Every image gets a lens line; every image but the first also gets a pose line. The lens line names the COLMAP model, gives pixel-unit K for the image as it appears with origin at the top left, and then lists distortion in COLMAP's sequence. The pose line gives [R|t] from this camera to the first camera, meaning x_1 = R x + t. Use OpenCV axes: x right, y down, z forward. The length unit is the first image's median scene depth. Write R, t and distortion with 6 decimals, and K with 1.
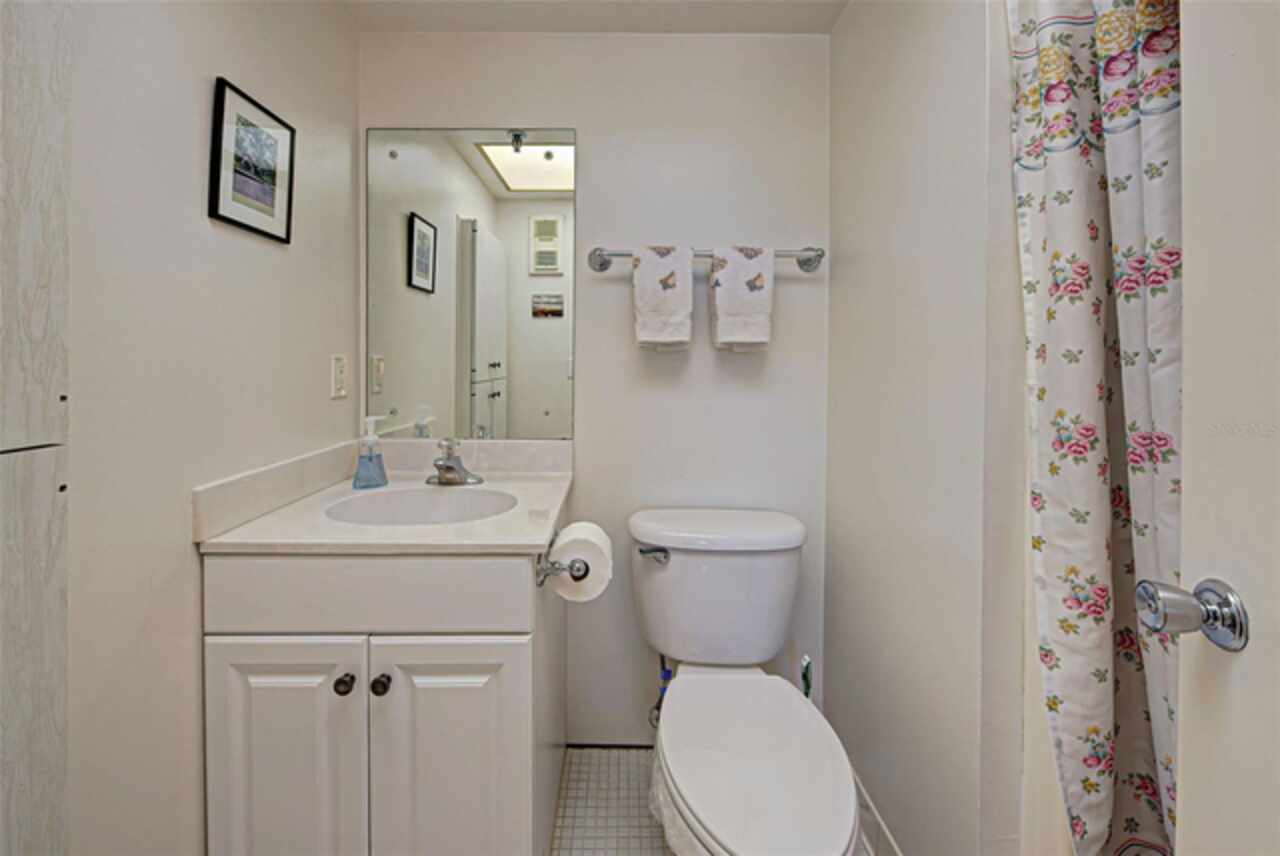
lens RADIAL K [[846.5, 0, 641.7], [0, 846.5, 369.3], [0, 0, 1]] dist [0.018907, -0.041071]
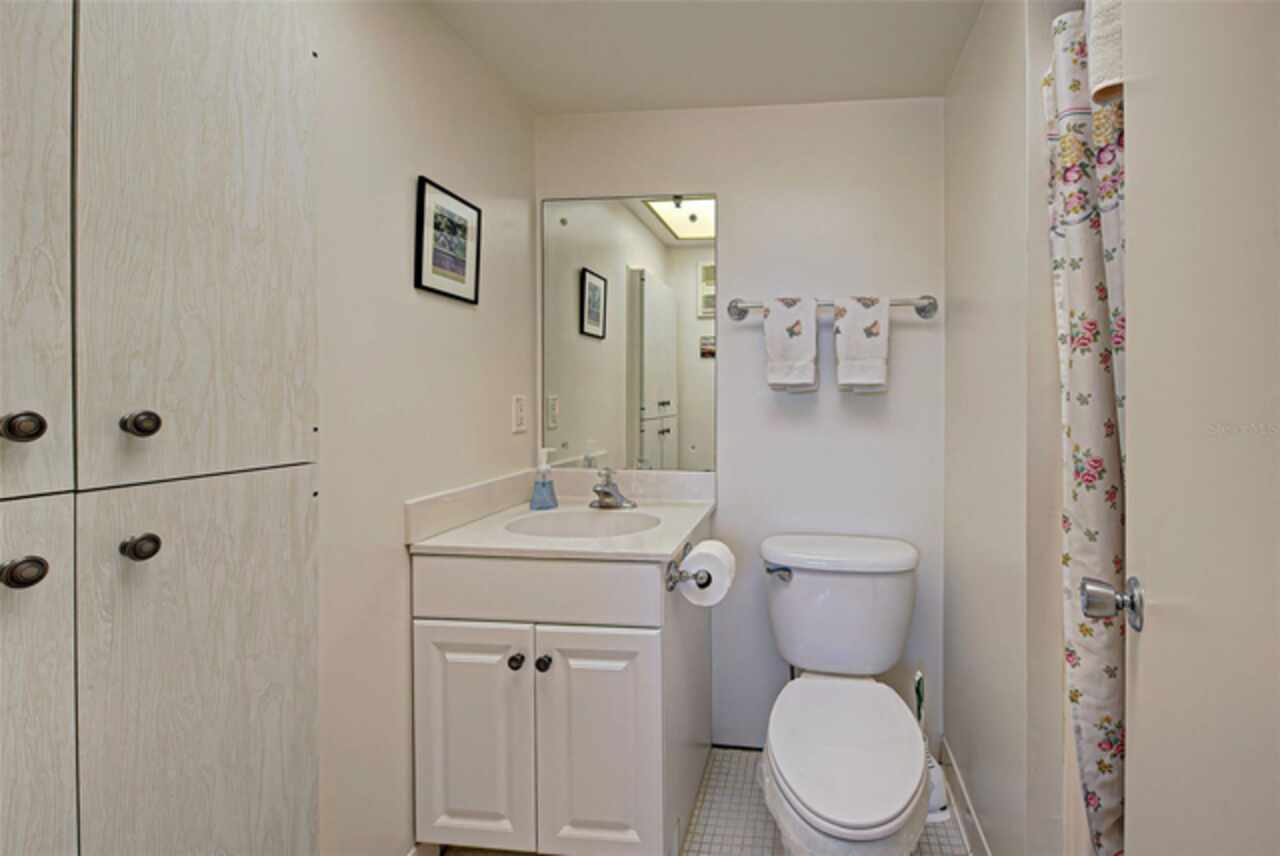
lens RADIAL K [[862.3, 0, 640.0], [0, 862.3, 428.0], [0, 0, 1]] dist [0.007145, 0.000365]
pose [[0.974918, 0.006448, -0.222471, 0.097844], [-0.001048, 0.999702, 0.024384, -0.002202], [0.222562, -0.023539, 0.974634, -0.170428]]
